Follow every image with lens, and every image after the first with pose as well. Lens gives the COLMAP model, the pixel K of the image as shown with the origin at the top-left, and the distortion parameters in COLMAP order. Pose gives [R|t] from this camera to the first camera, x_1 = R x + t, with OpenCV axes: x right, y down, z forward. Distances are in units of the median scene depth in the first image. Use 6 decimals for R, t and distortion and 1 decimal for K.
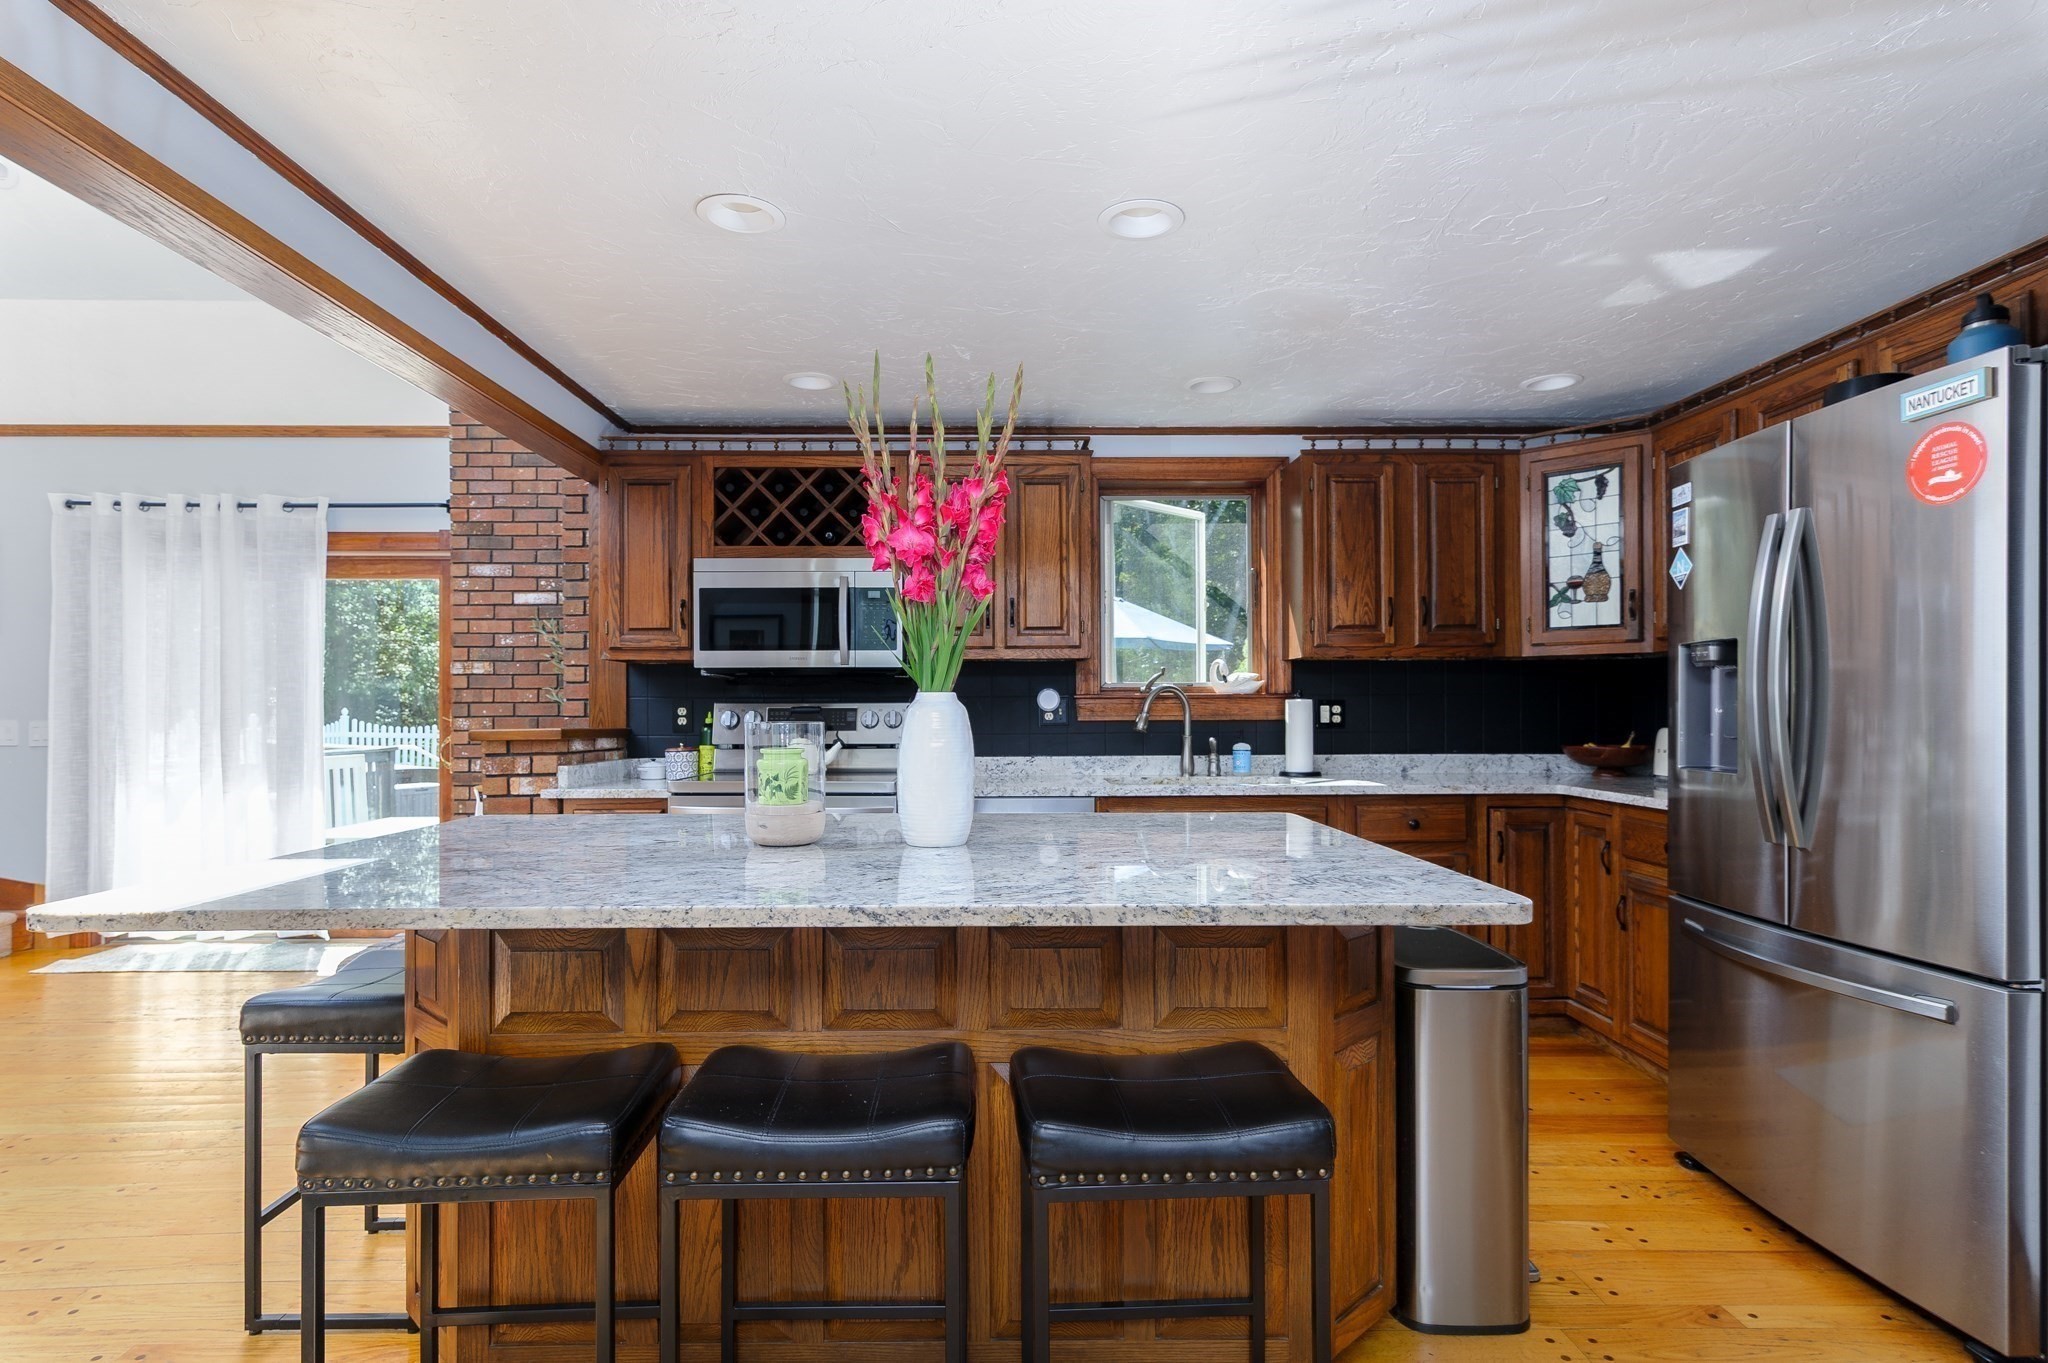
lens RADIAL K [[1043.5, 0, 1011.2], [0, 1043.5, 710.2], [0, 0, 1]] dist [0.010756, 0.000076]
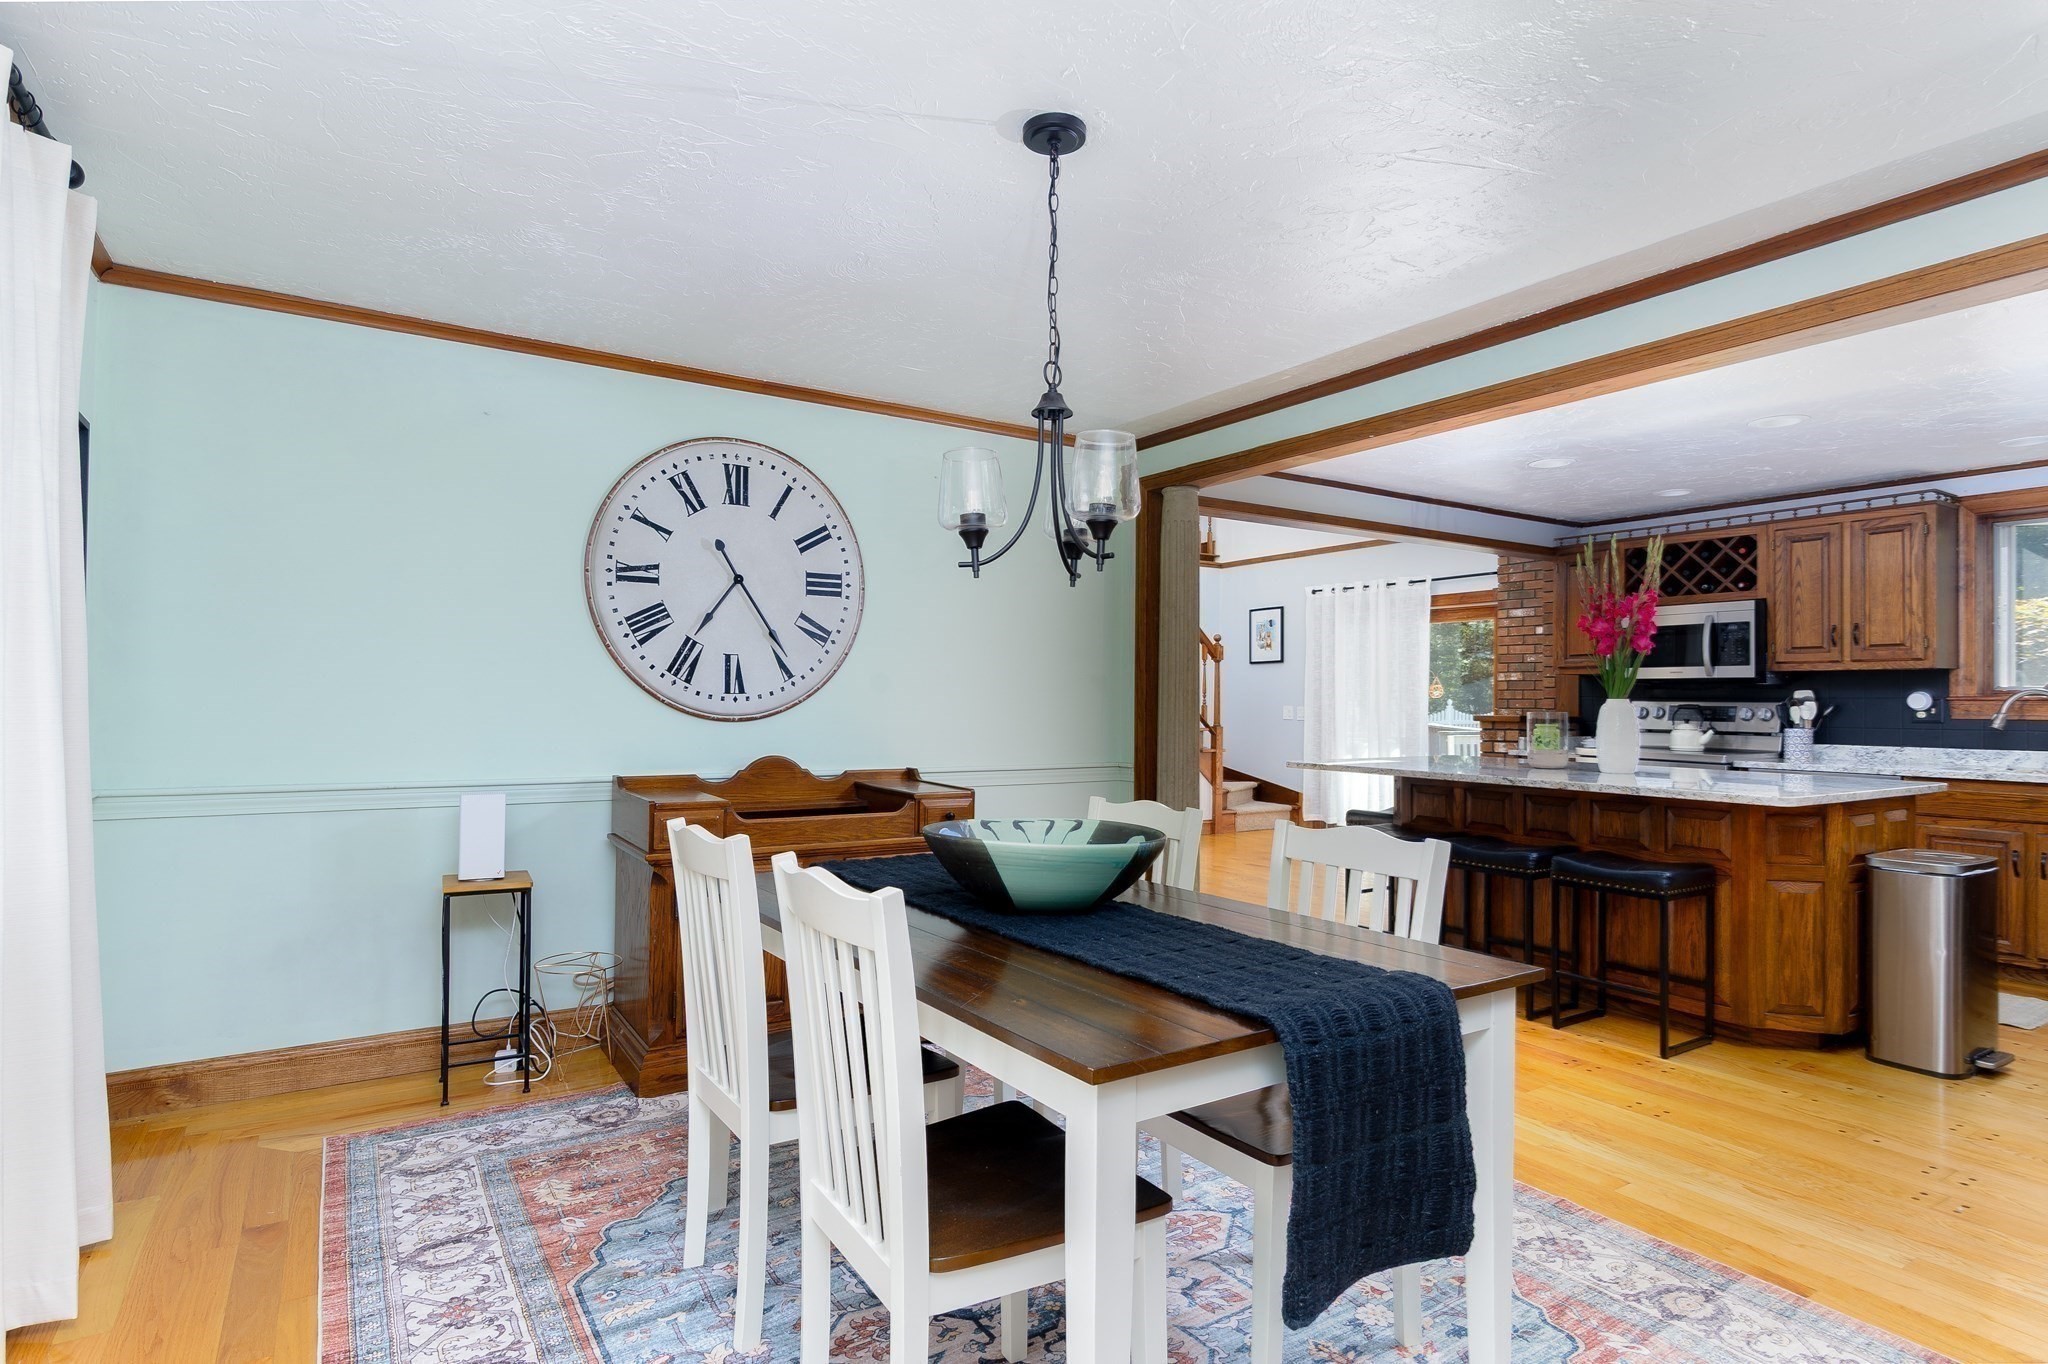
lens RADIAL K [[1060.0, 0, 1021.8], [0, 1060.0, 688.9], [0, 0, 1]] dist [-0.001725, -0.000500]
pose [[0.531967, -0.000868, -0.846765, 0.562356], [-0.010484, 0.999916, -0.007611, -0.003892], [0.846700, 0.012927, 0.531913, -0.582534]]
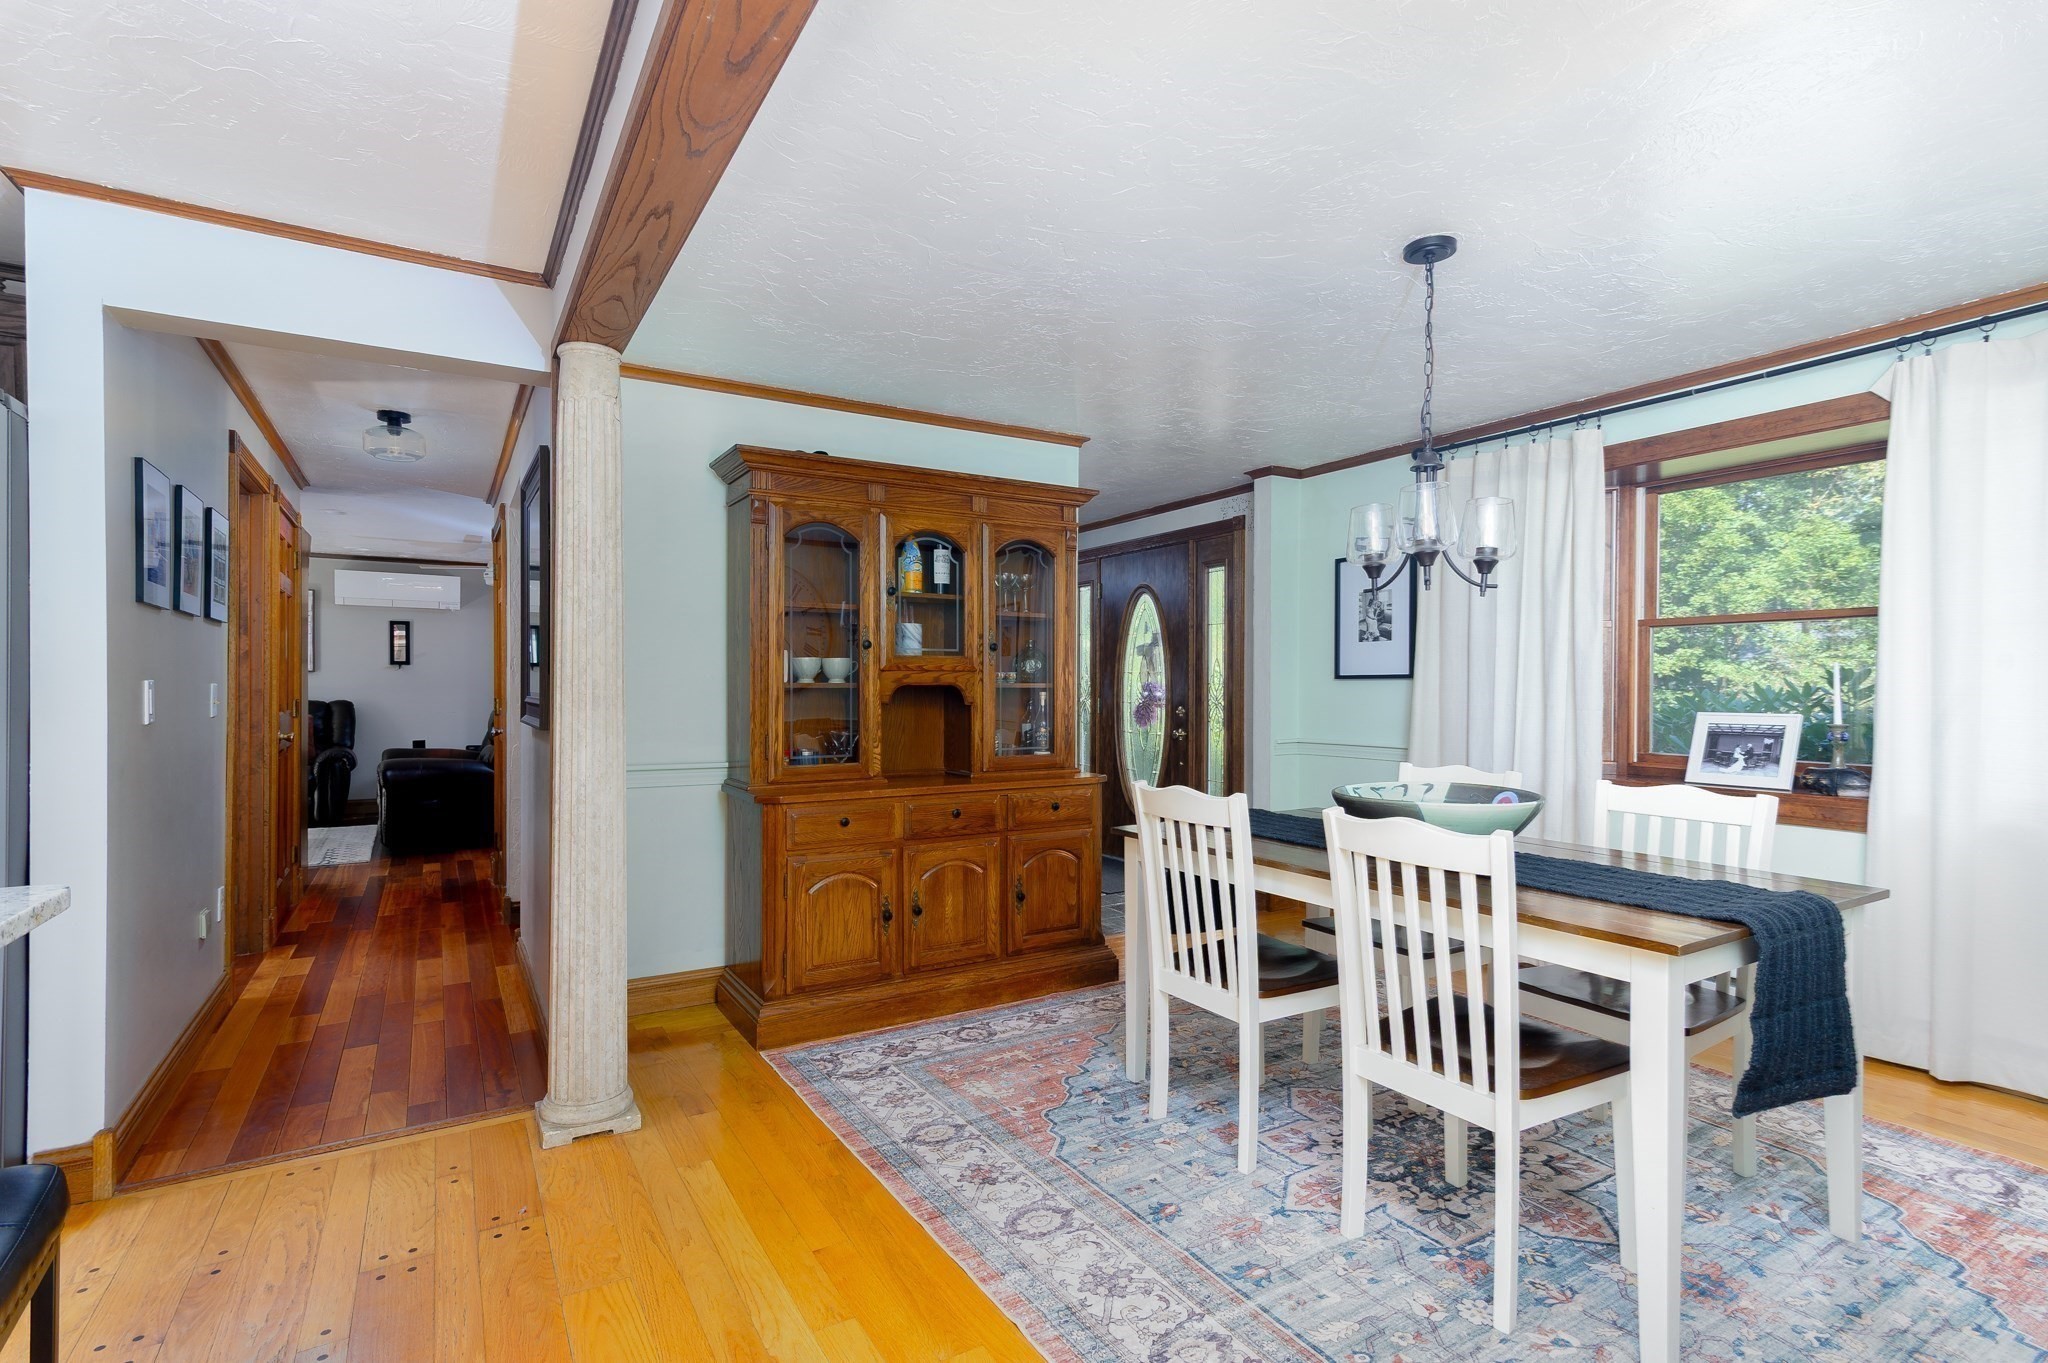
lens RADIAL K [[975.4, 0, 1024.0], [0, 975.4, 681.5], [0, 0, 1]] dist [0.014354, -0.000023]
pose [[-0.505514, 0.006389, 0.862795, -0.296396], [-0.002632, 0.999957, -0.008946, -0.000795], [-0.862814, -0.006793, -0.505475, 0.258216]]
